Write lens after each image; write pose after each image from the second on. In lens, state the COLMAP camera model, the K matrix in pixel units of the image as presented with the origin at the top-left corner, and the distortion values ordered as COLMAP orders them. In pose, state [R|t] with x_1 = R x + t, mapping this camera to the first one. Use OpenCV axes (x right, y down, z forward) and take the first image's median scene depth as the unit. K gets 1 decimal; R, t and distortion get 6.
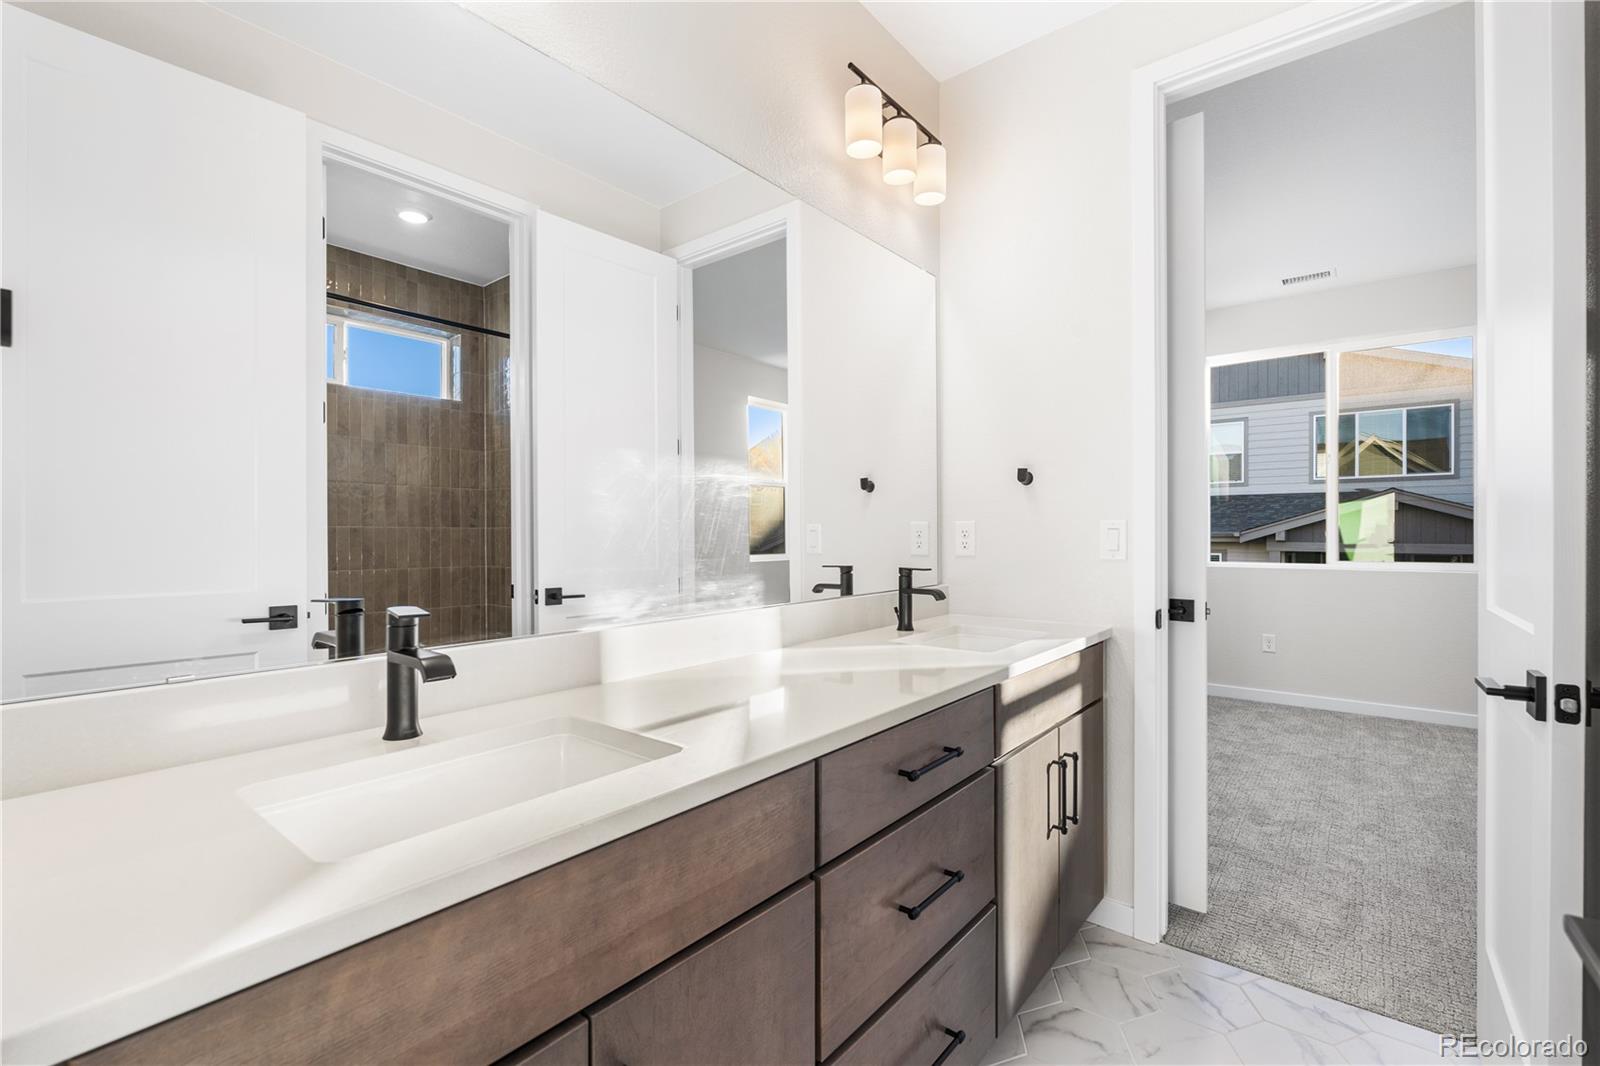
lens RADIAL K [[712.2, 0, 801.7], [0, 712.2, 535.4], [0, 0, 1]] dist [-0.003632, -0.001587]
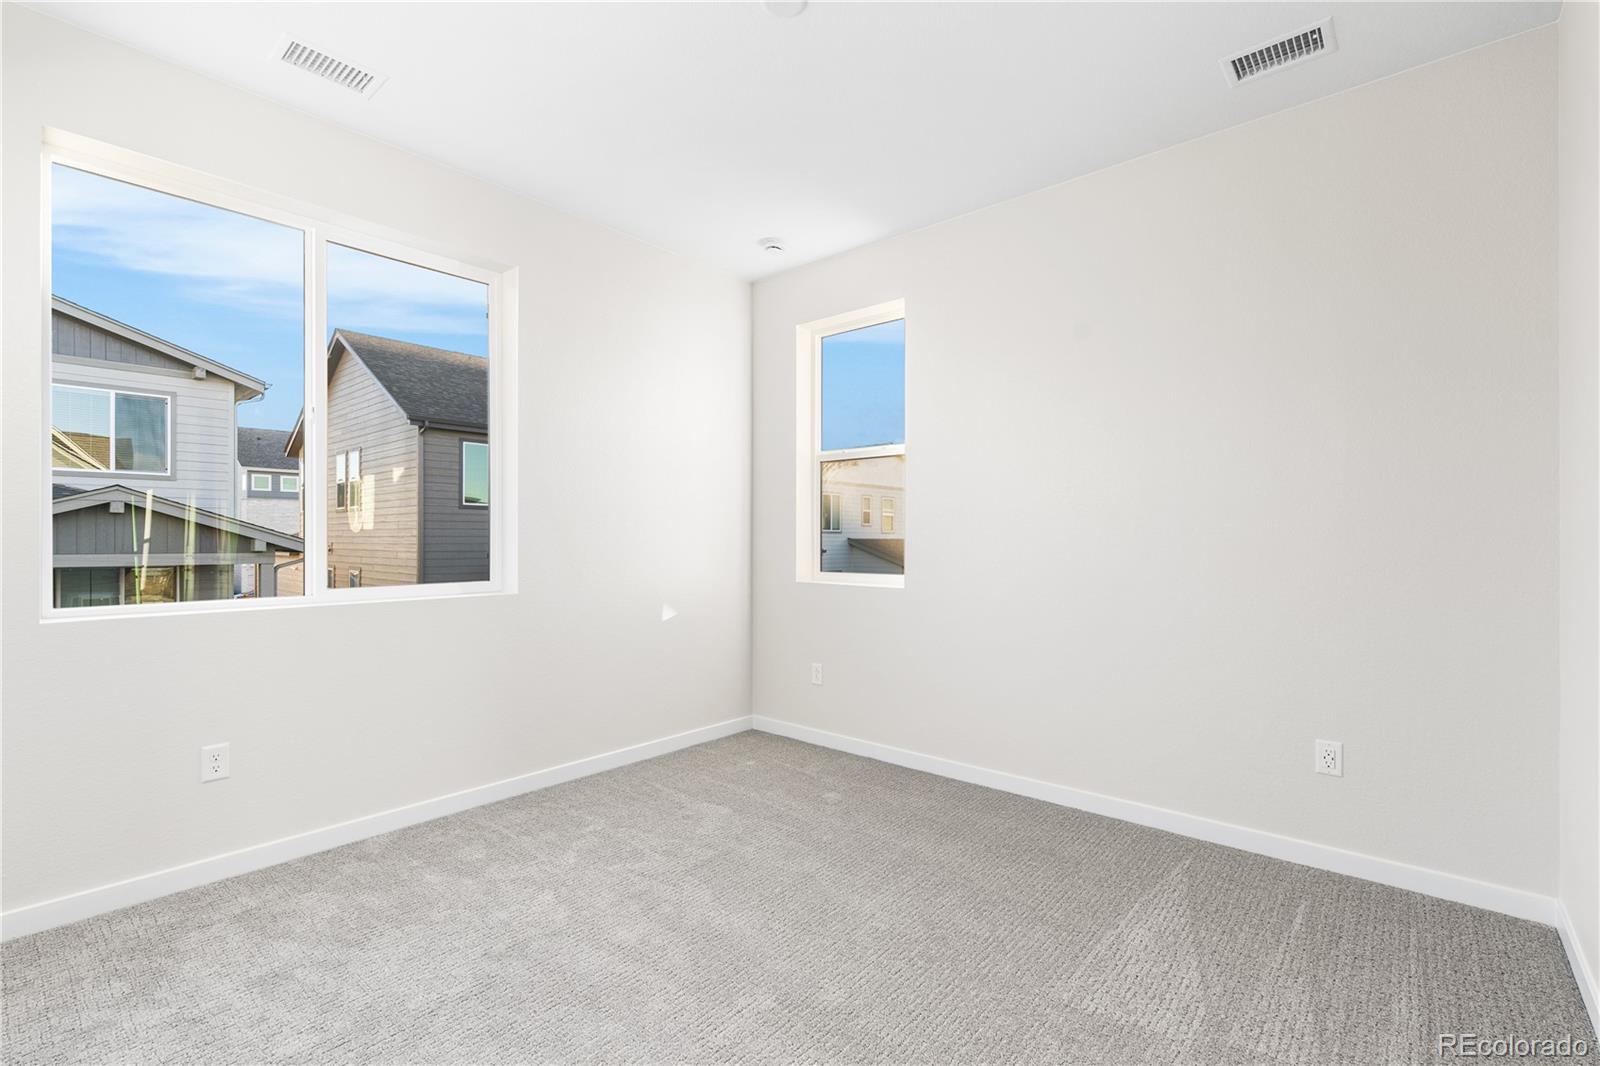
lens RADIAL K [[712.2, 0, 799.2], [0, 712.2, 536.5], [0, 0, 1]] dist [-0.003632, -0.001587]
pose [[0.034731, 0.005180, 0.999383, 0.051910], [0.003489, 0.999980, -0.005305, -0.001279], [-0.999391, 0.003671, 0.034712, 0.175101]]
